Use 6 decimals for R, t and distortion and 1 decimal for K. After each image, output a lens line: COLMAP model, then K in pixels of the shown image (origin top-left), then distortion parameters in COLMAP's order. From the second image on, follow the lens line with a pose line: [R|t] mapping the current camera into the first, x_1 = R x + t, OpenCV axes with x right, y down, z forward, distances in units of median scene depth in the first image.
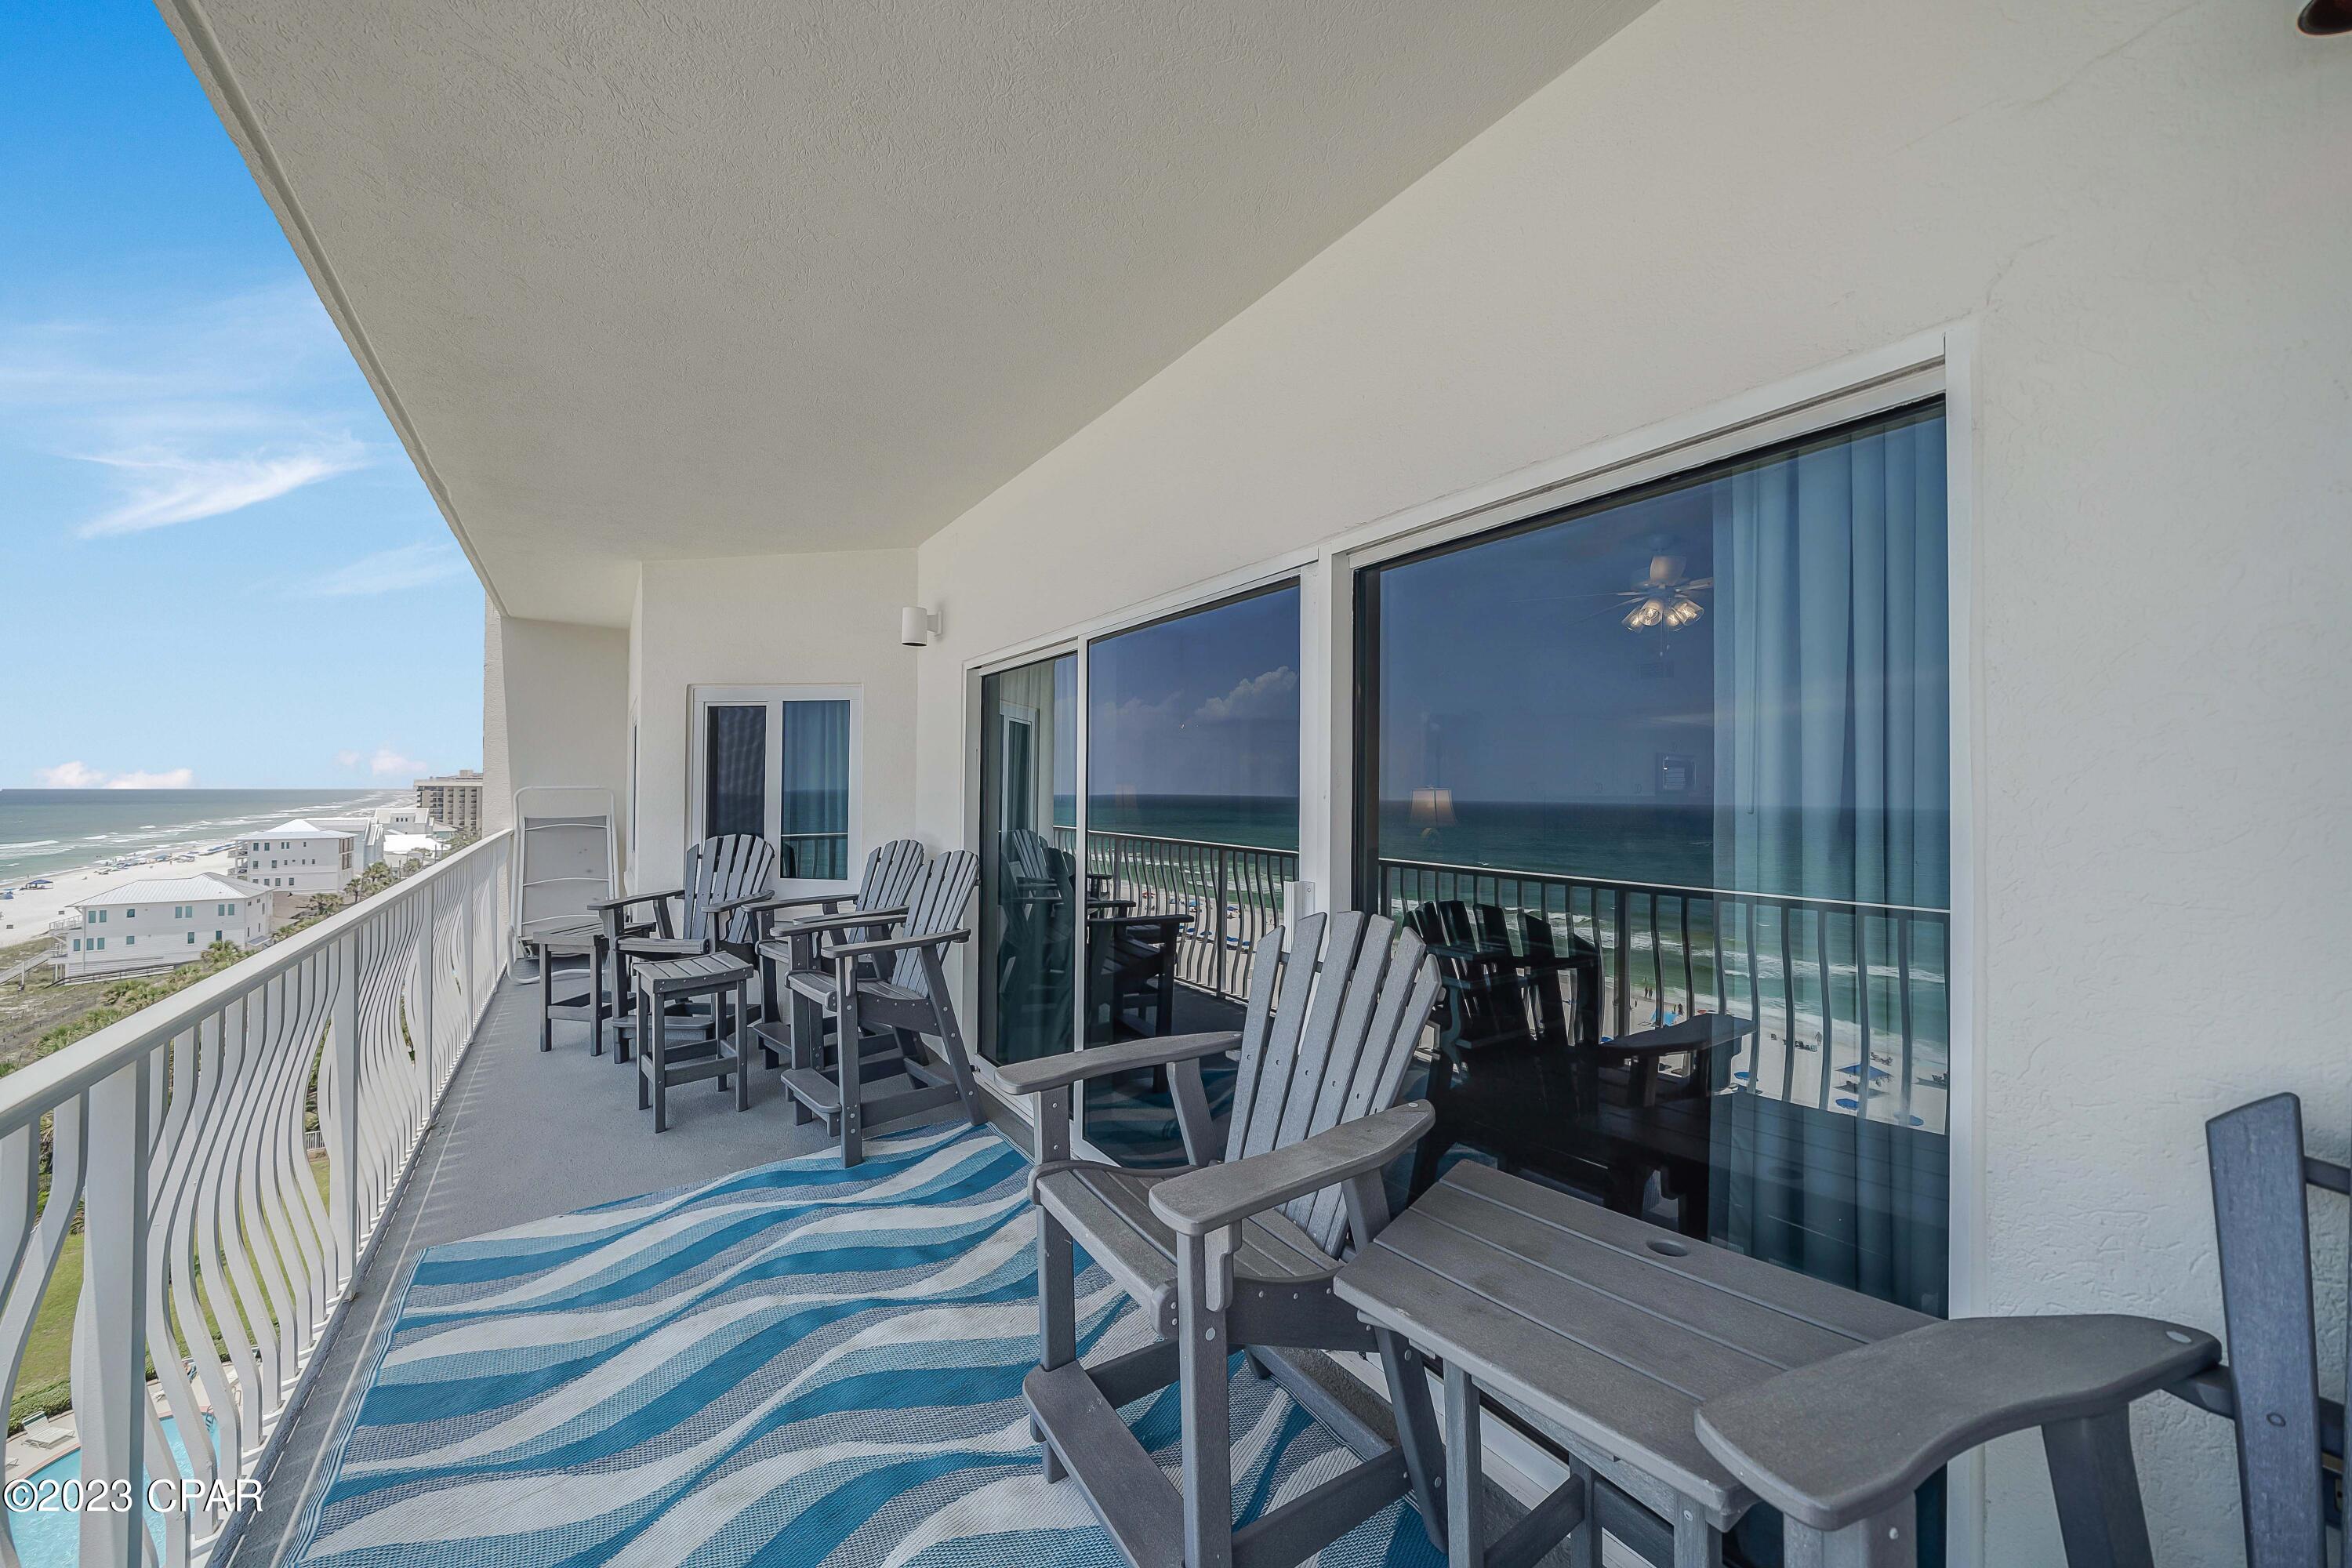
lens RADIAL K [[830.0, 0, 1162.9], [0, 830.0, 782.2], [0, 0, 1]] dist [-0.006178, 0.000779]
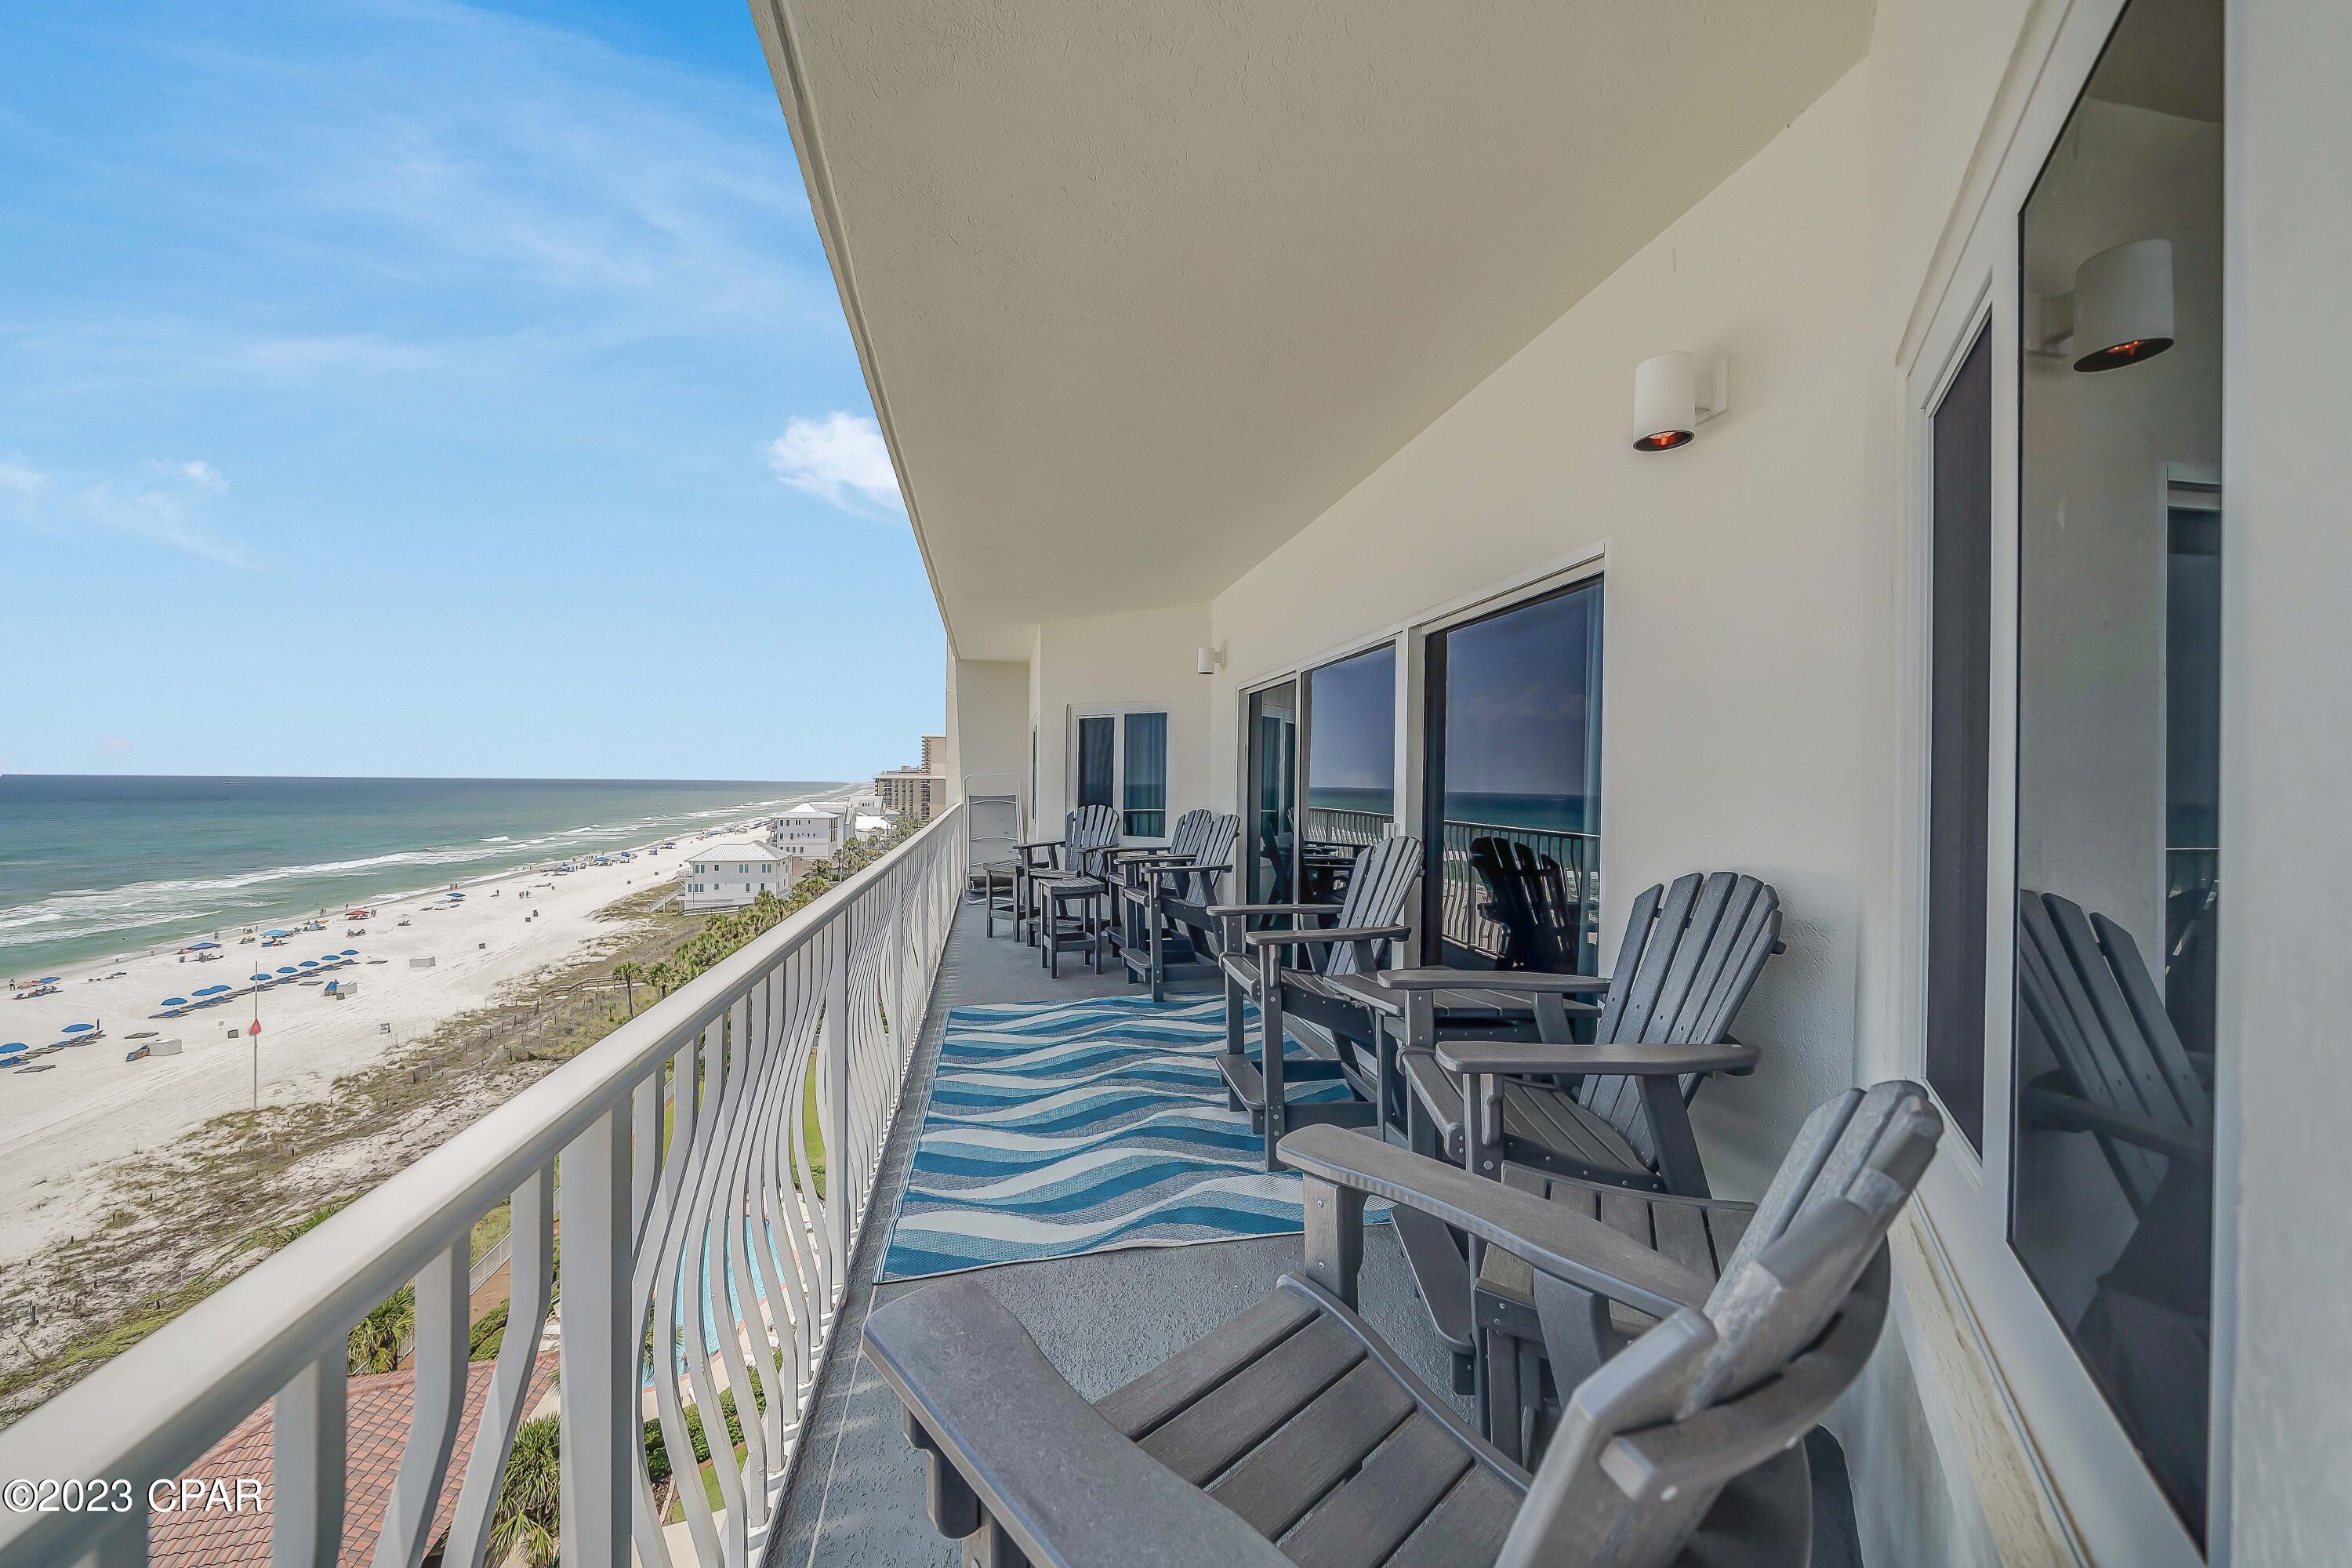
lens RADIAL K [[830.0, 0, 1169.1], [0, 830.0, 784.3], [0, 0, 1]] dist [-0.006178, 0.000779]
pose [[0.924090, 0.005020, -0.382141, 0.190039], [-0.001262, 0.999948, 0.010084, 0.012182], [0.382172, -0.008836, 0.924049, -0.353032]]
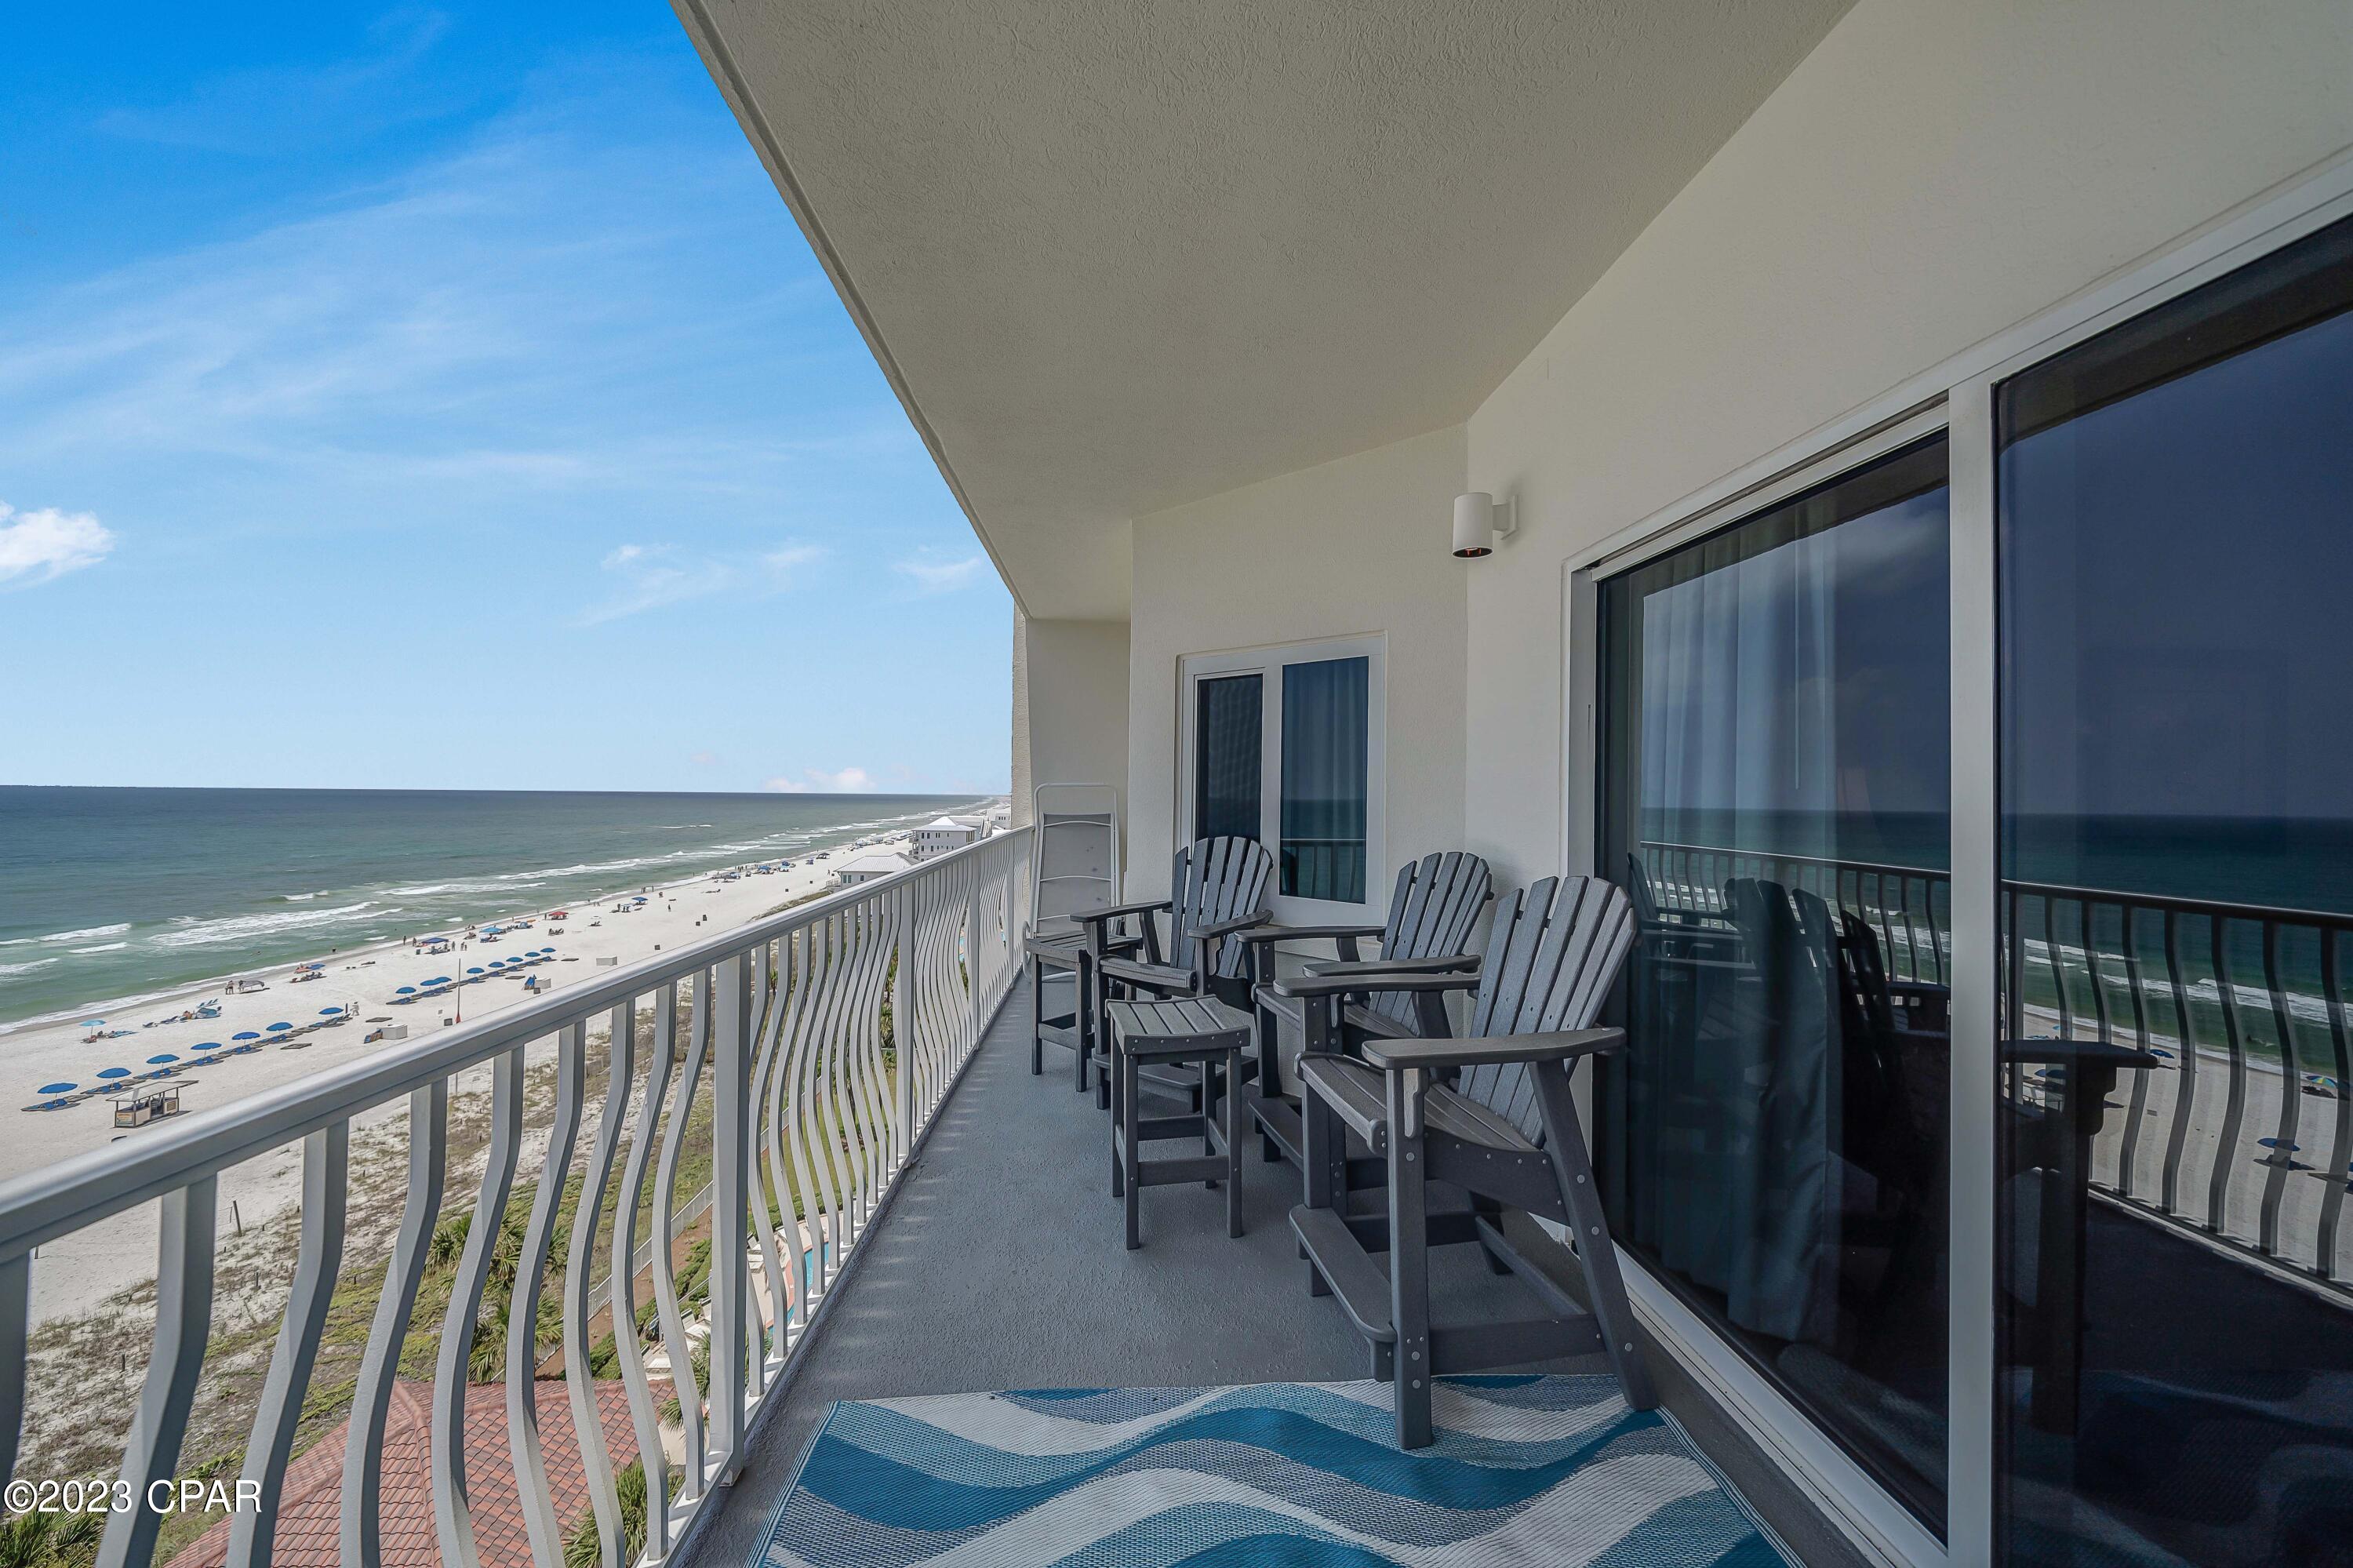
lens RADIAL K [[830.3, 0, 1167.0], [0, 830.3, 784.2], [0, 0, 1]] dist [-0.006178, 0.000779]
pose [[0.852427, -0.002271, -0.522841, -0.162031], [-0.002031, 0.999969, -0.007654, 0.020774], [0.522842, 0.007586, 0.852396, 0.315968]]
